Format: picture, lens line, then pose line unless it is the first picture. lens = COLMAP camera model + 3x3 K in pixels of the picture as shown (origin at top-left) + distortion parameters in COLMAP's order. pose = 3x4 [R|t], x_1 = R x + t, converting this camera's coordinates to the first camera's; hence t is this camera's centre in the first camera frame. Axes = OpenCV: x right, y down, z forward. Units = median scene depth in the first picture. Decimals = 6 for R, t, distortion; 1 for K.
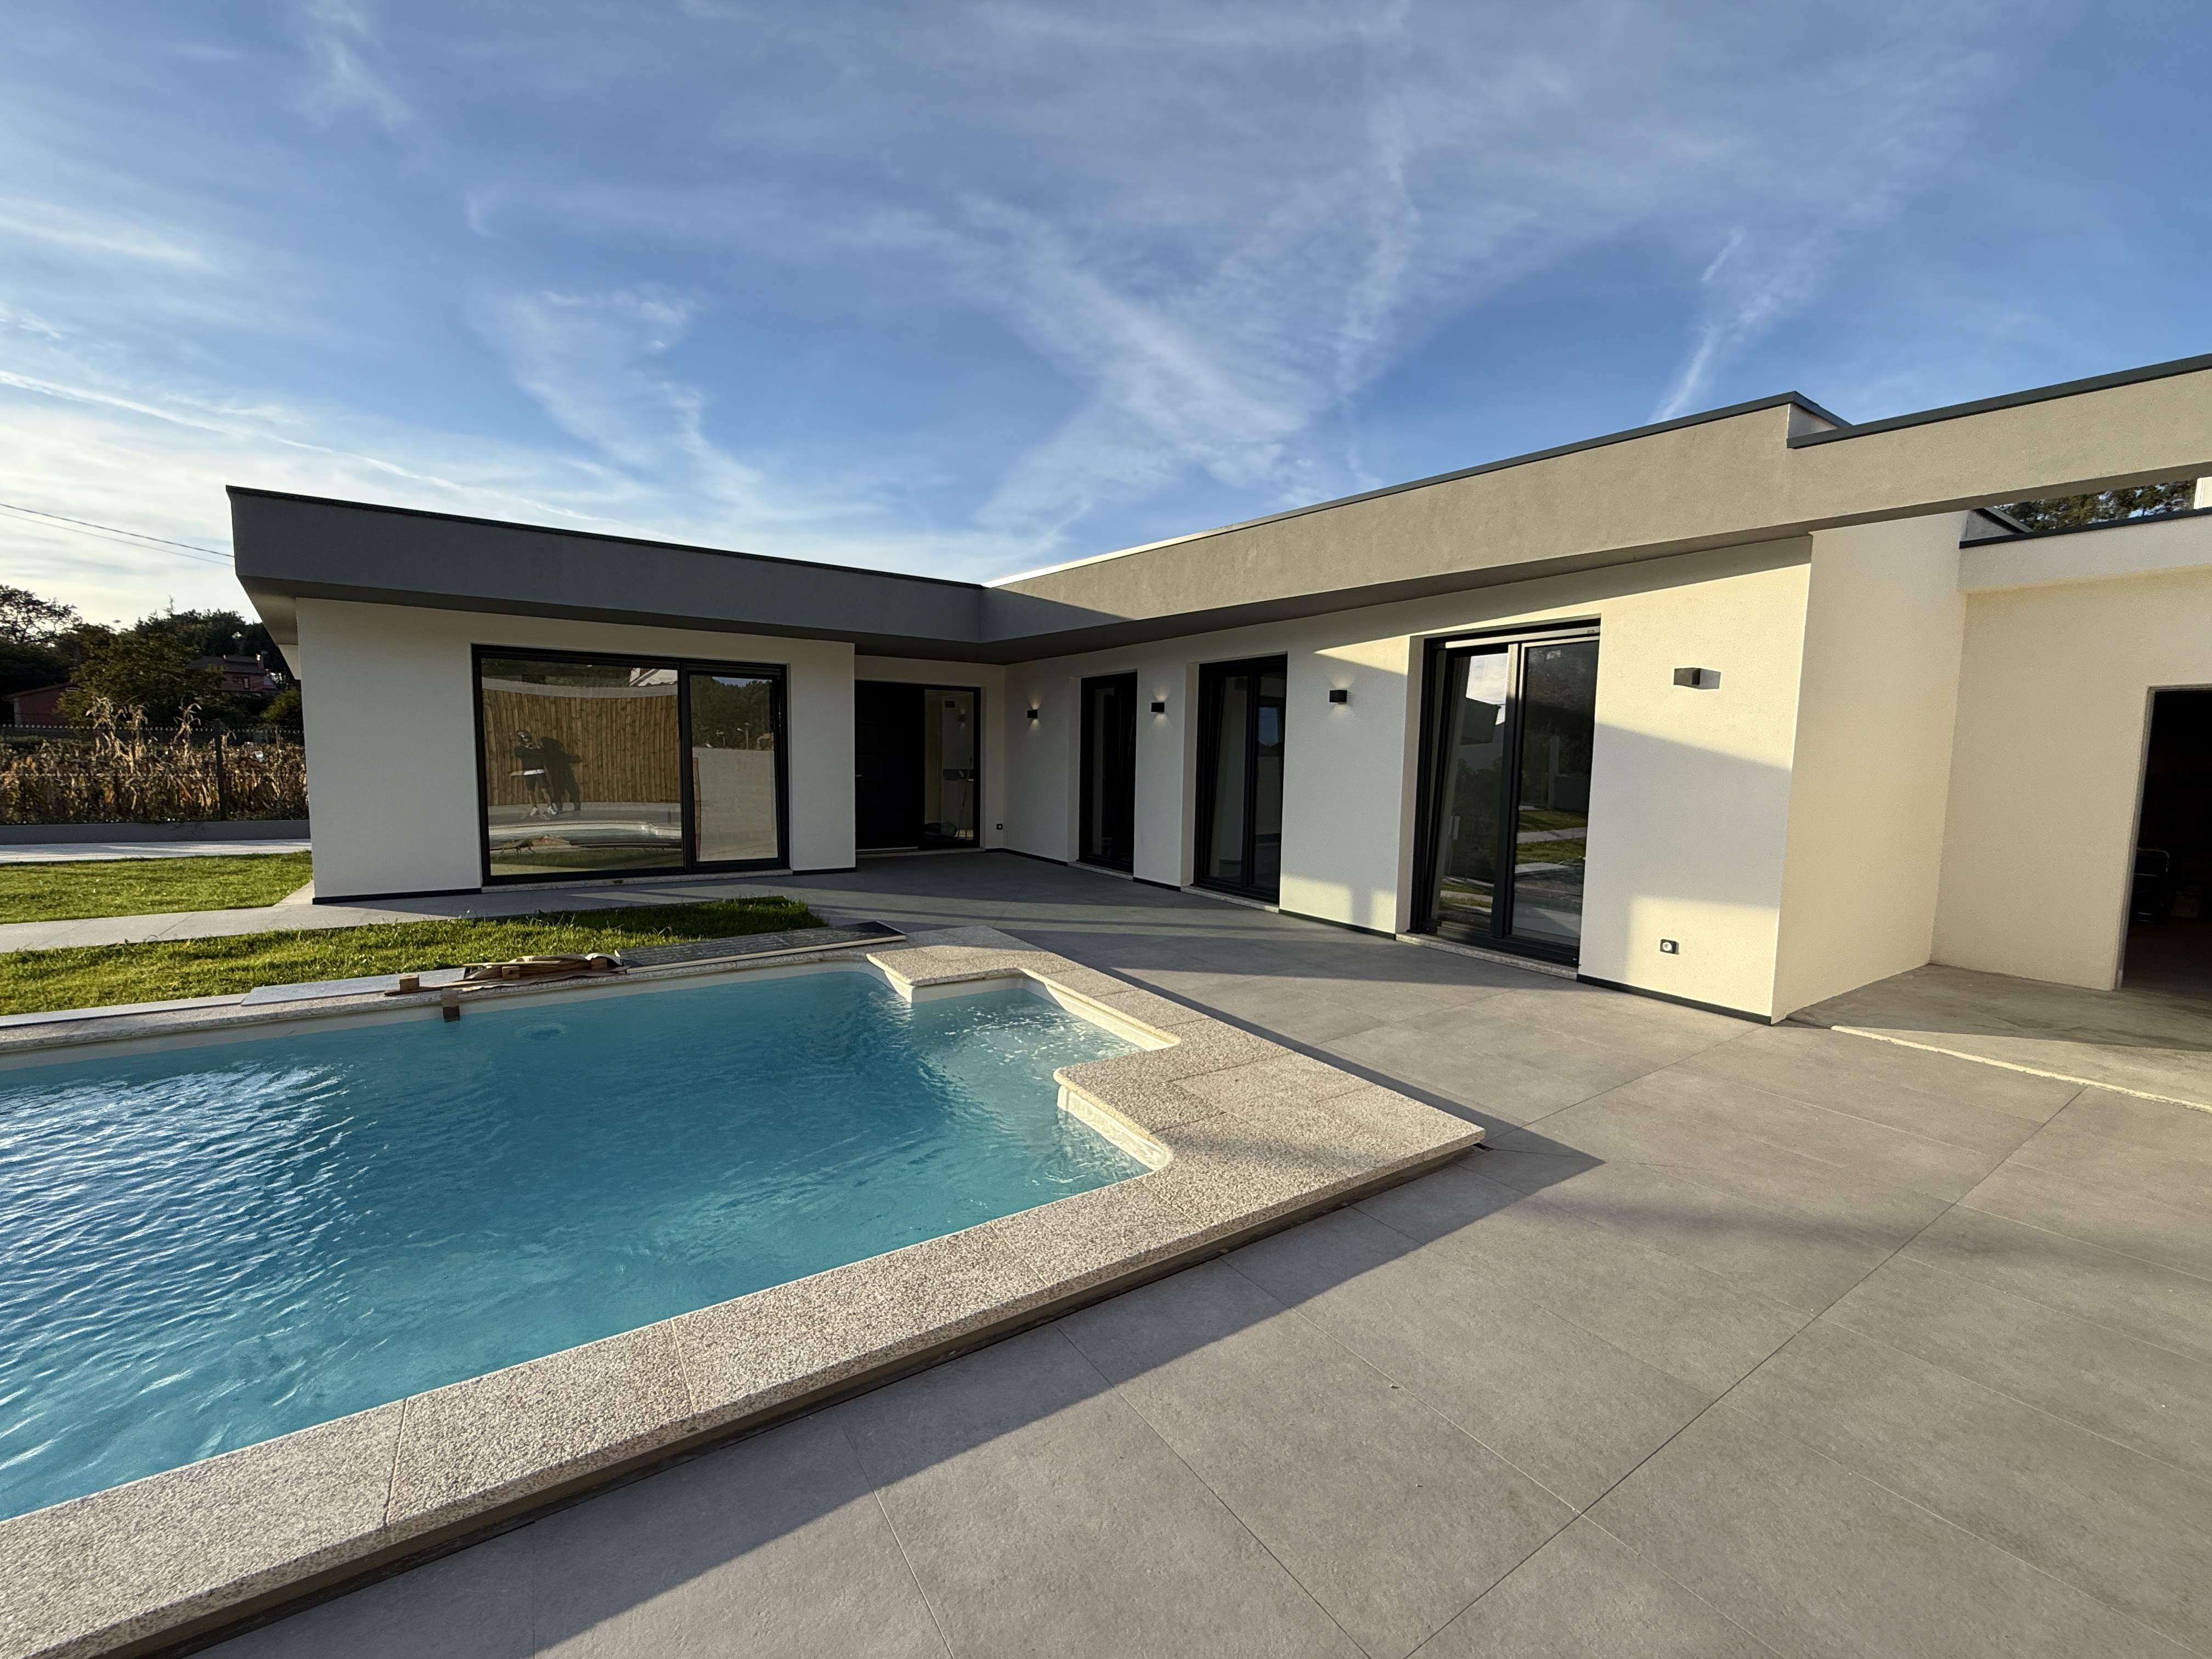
lens RADIAL K [[886.3, 0, 1100.2], [0, 886.3, 827.8], [0, 0, 1]] dist [-0.000462, 0.000197]
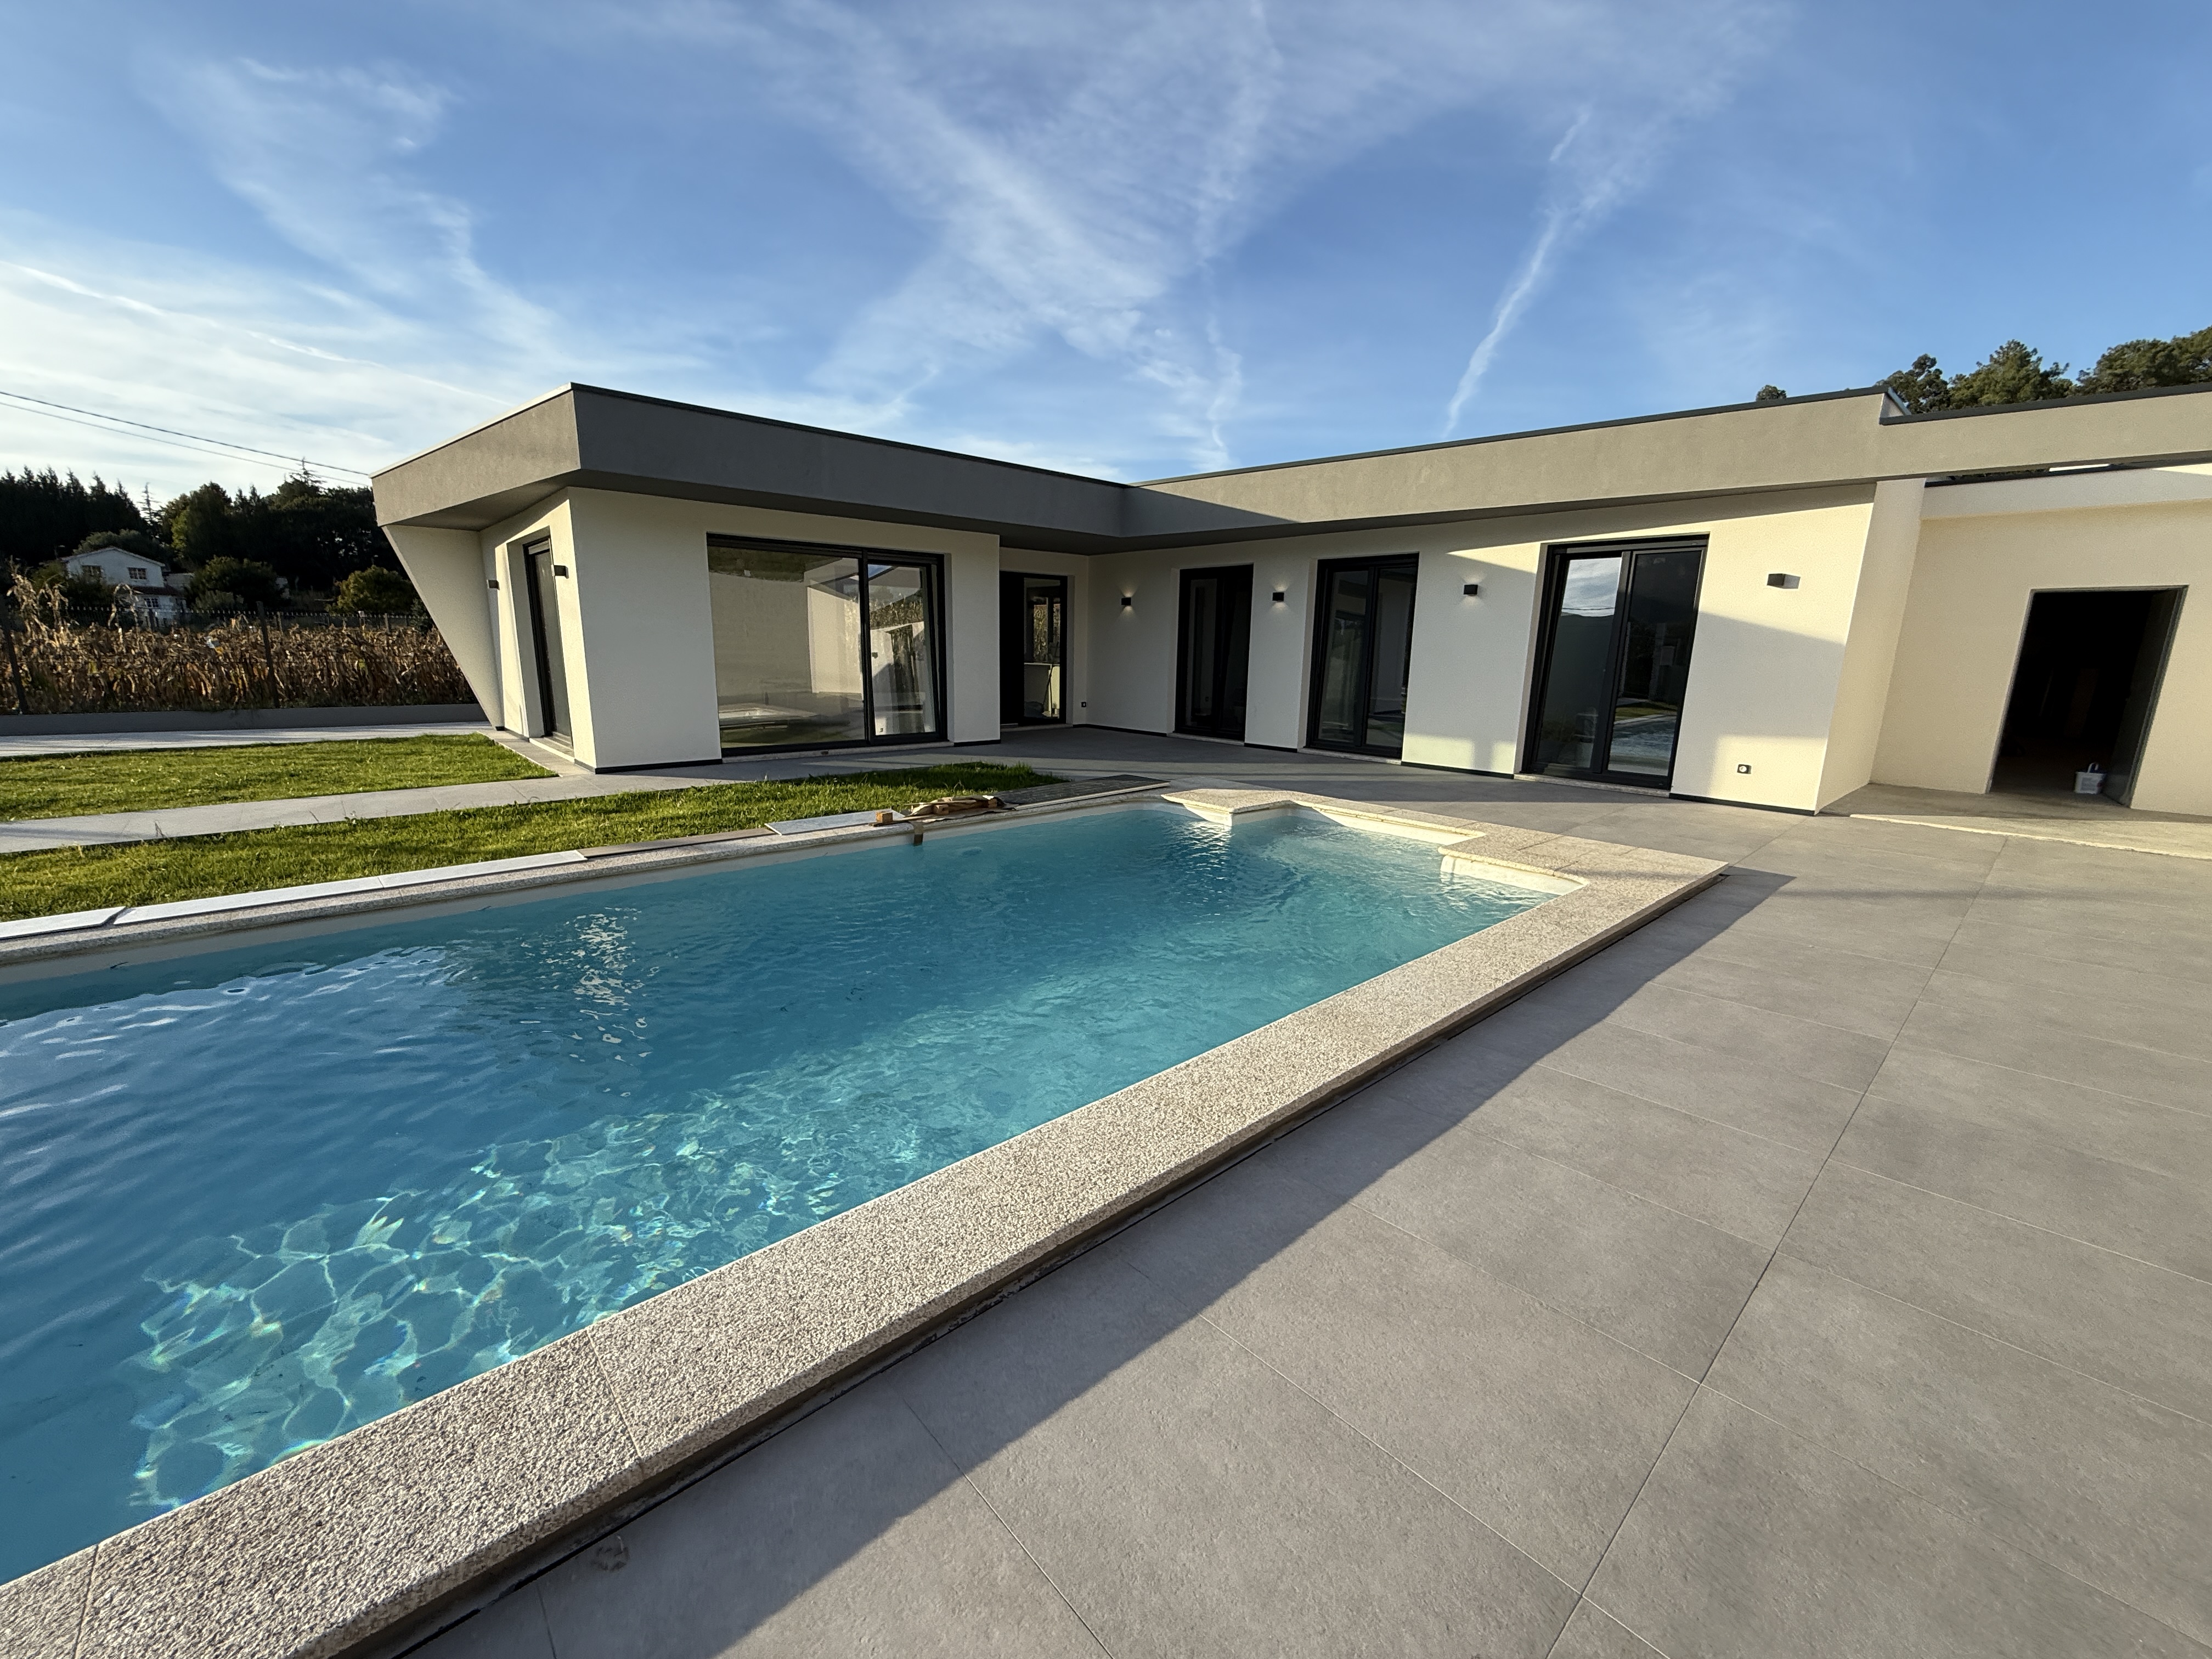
lens RADIAL K [[886.3, 0, 1095.8], [0, 886.3, 834.5], [0, 0, 1]] dist [-0.000462, 0.000197]
pose [[0.988296, -0.032813, 0.148976, -0.326695], [0.013108, 0.991246, 0.131372, 0.017816], [-0.151982, -0.127882, 0.980075, -0.146725]]
